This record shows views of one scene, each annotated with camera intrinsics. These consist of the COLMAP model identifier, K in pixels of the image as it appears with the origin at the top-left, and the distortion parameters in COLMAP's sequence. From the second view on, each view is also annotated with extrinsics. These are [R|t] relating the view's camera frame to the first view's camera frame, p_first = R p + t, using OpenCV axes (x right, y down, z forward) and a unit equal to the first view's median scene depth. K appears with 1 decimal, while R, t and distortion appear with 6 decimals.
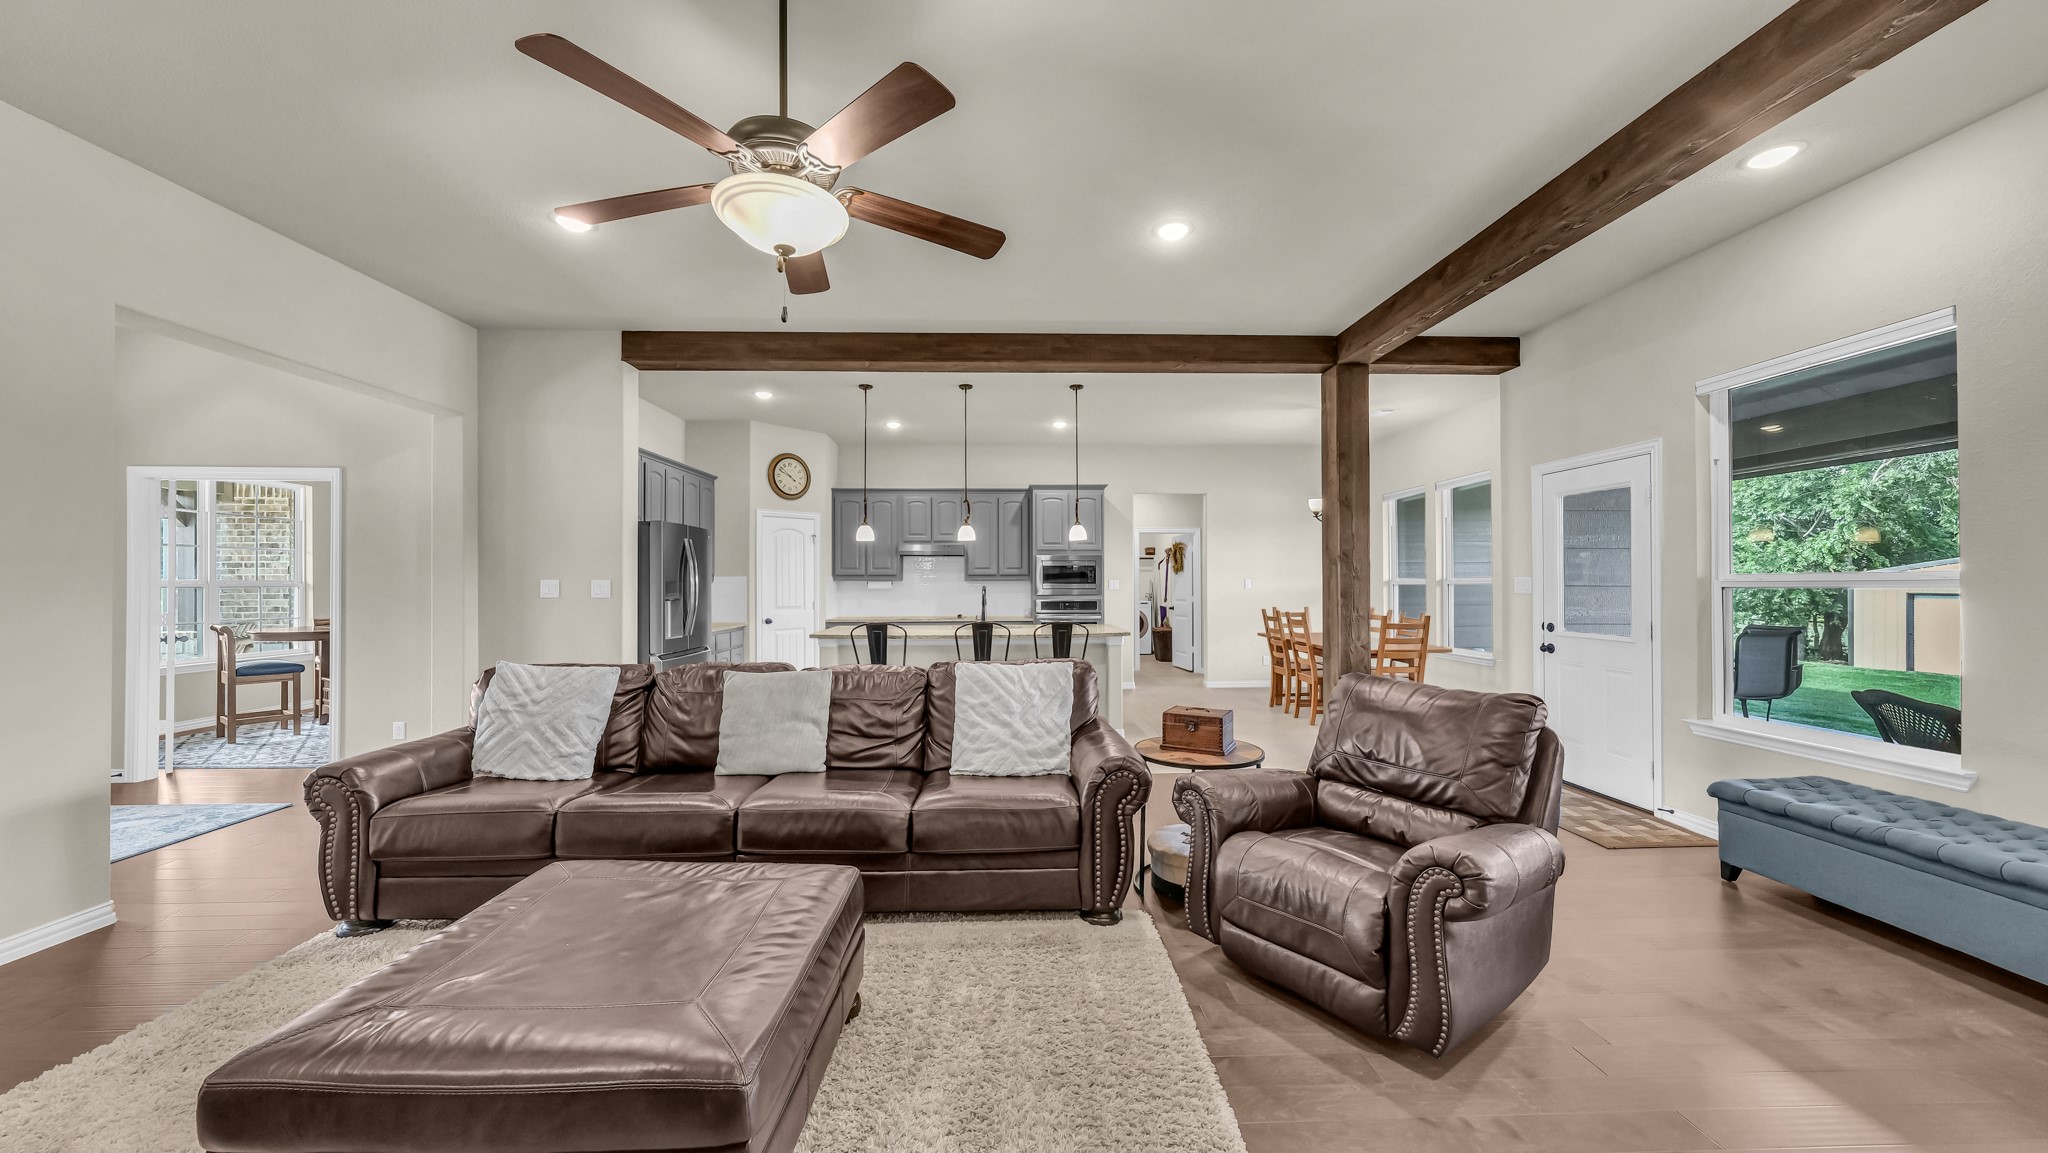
lens RADIAL K [[716.3, 0, 1004.2], [0, 716.3, 567.9], [0, 0, 1]] dist [0.009774, 0.000805]
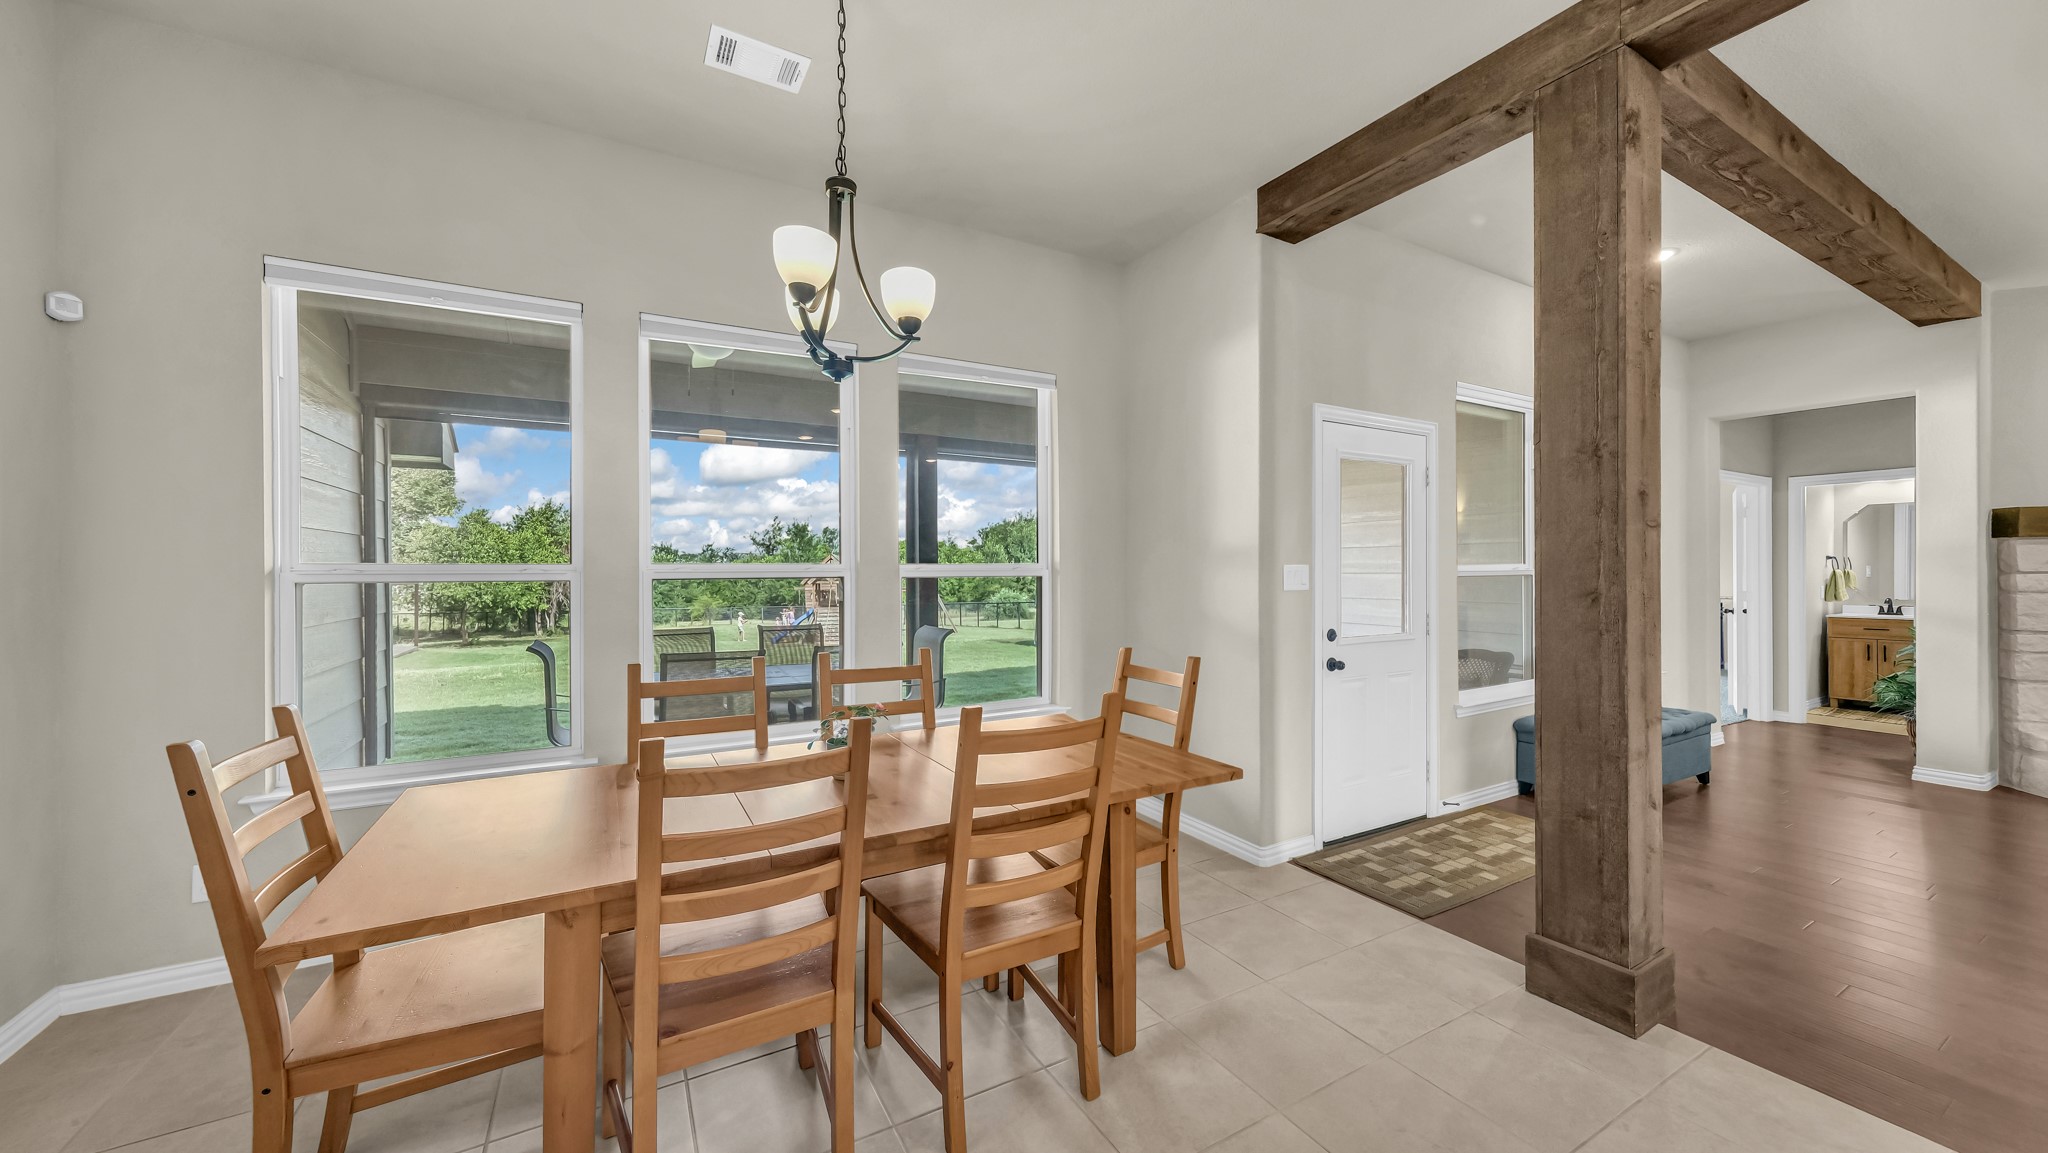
lens RADIAL K [[716.3, 0, 1007.8], [0, 716.3, 574.9], [0, 0, 1]] dist [0.009774, 0.000805]
pose [[-0.500039, -0.001353, 0.866002, 0.265749], [-0.015338, 0.999856, -0.007293, 0.029062], [-0.865867, -0.016929, -0.499988, 1.471057]]
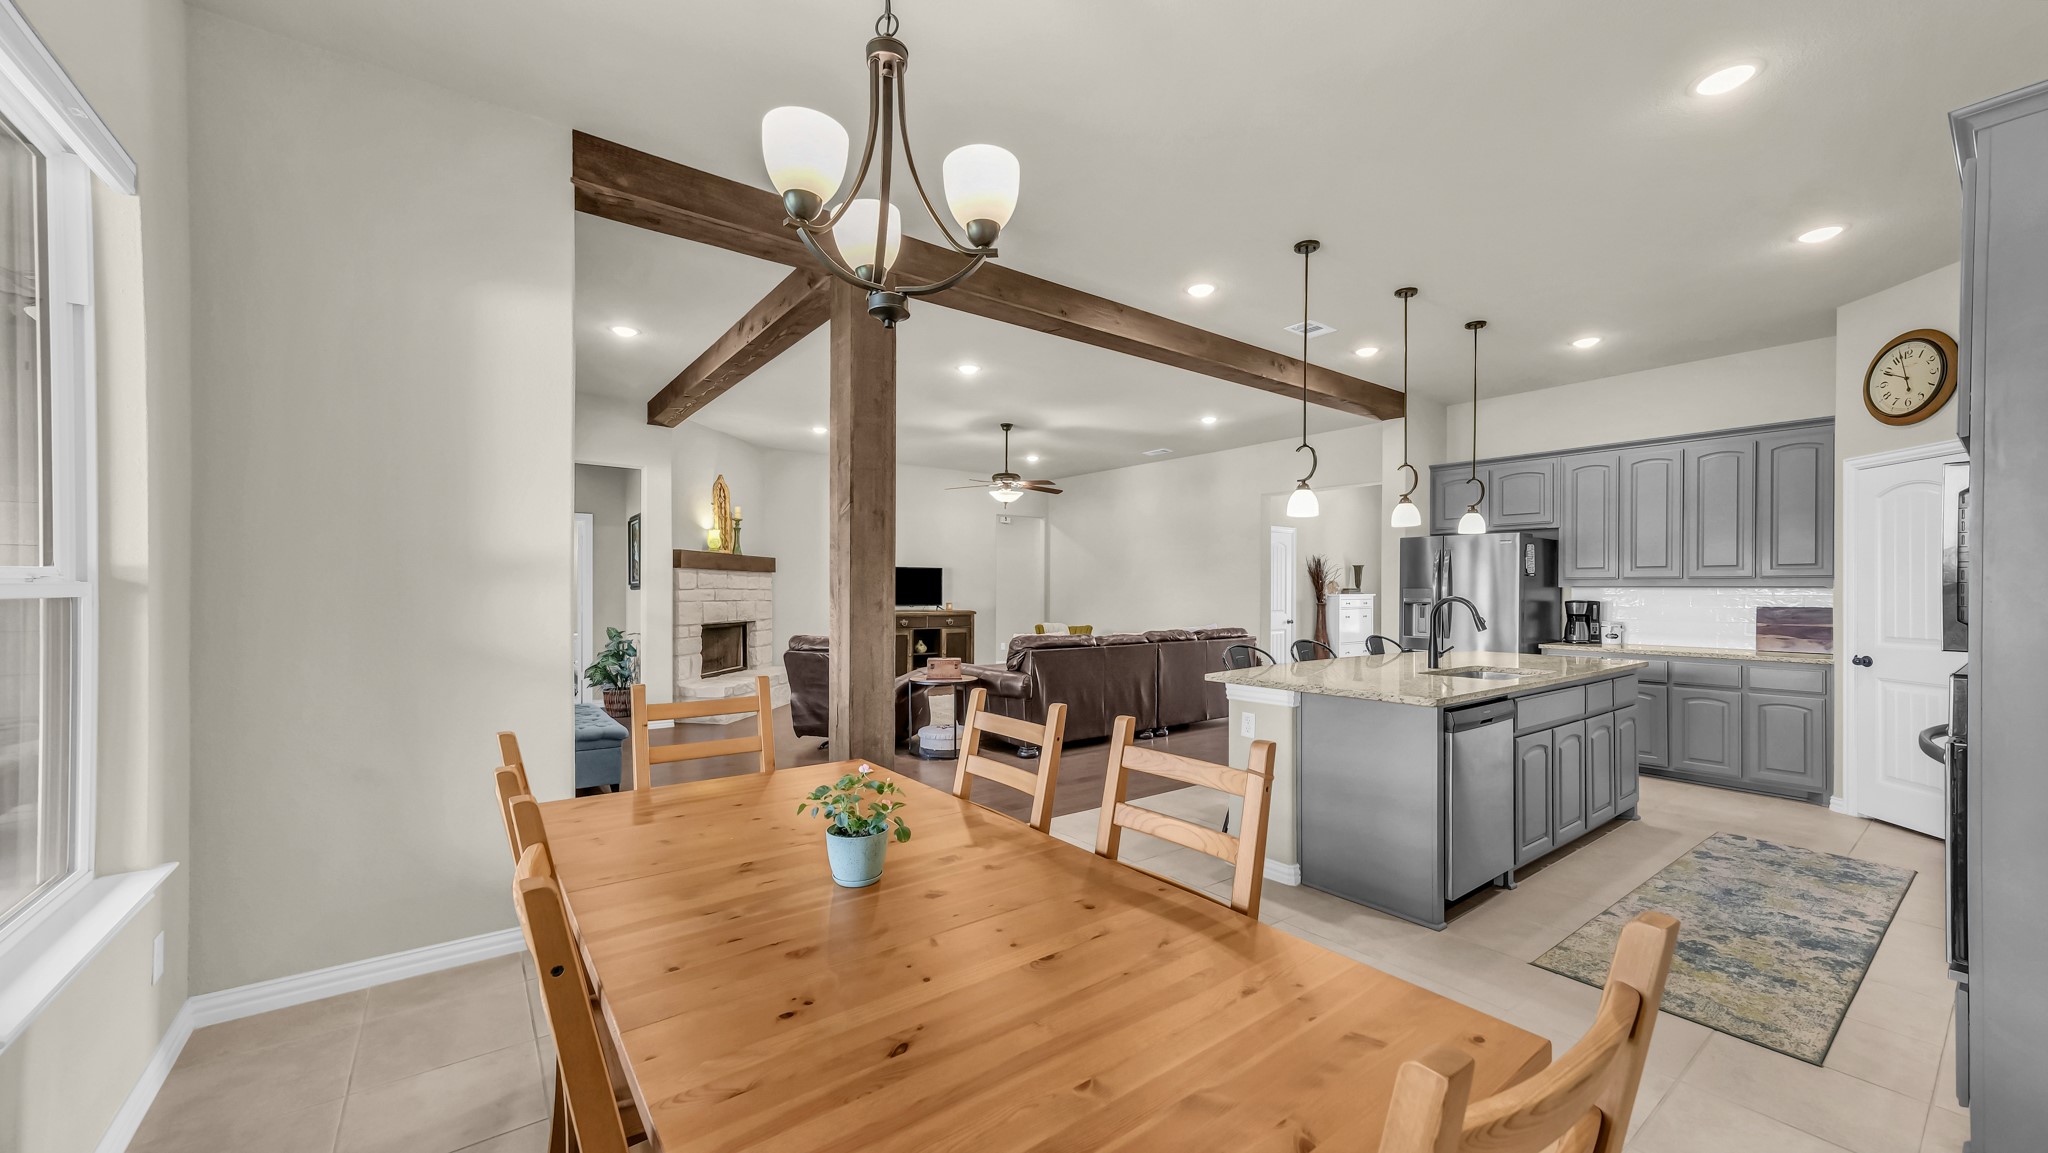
lens RADIAL K [[778.4, 0, 1042.3], [0, 778.4, 589.8], [0, 0, 1]] dist [0.021697, 0.001896]
pose [[-0.770999, 0.000694, -0.636836, 0.805669], [0.011847, 0.999842, -0.013253, 0.031235], [0.636726, -0.017762, -0.770885, 1.627092]]
